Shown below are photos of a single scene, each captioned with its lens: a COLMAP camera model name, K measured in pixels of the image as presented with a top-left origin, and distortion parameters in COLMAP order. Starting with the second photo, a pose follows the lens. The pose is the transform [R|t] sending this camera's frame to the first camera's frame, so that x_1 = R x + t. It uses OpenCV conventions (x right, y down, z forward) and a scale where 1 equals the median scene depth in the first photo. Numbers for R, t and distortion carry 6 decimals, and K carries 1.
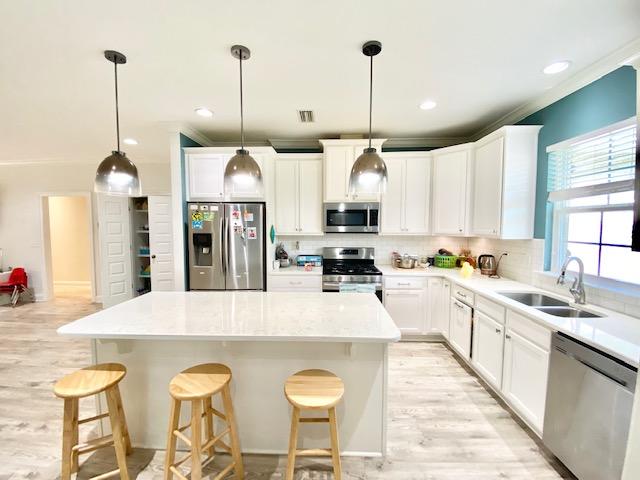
lens RADIAL K [[260.2, 0, 320.0], [0, 260.2, 240.0], [0, 0, 1]] dist [0.001516, -0.014262]
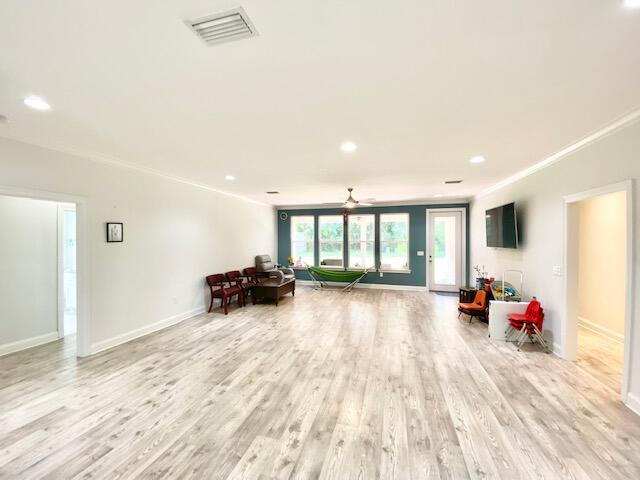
lens RADIAL K [[260.2, 0, 320.0], [0, 260.2, 240.0], [0, 0, 1]] dist [0.001516, -0.014262]
pose [[-0.242376, 0.002914, -0.970178, -0.437784], [-0.064678, 0.997722, 0.019155, -0.070094], [0.968024, 0.067392, -0.241635, 0.857624]]
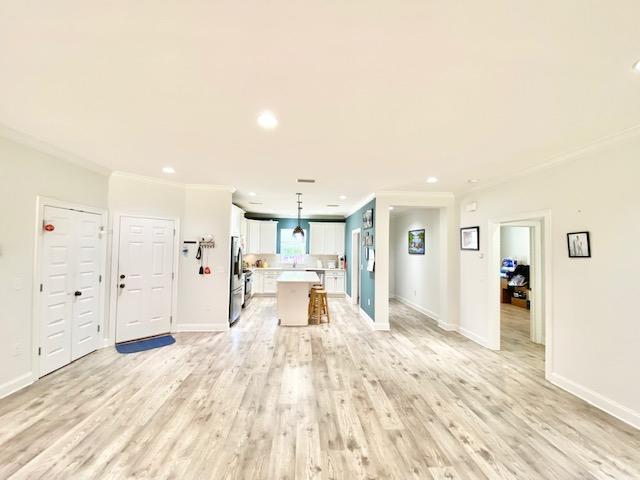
lens RADIAL K [[260.2, 0, 320.0], [0, 260.2, 240.0], [0, 0, 1]] dist [0.001516, -0.014262]
pose [[-0.090439, 0.032728, 0.995364, -2.248437], [0.048023, 0.998441, -0.028466, -0.057404], [-0.994744, 0.045226, -0.091869, 0.621949]]
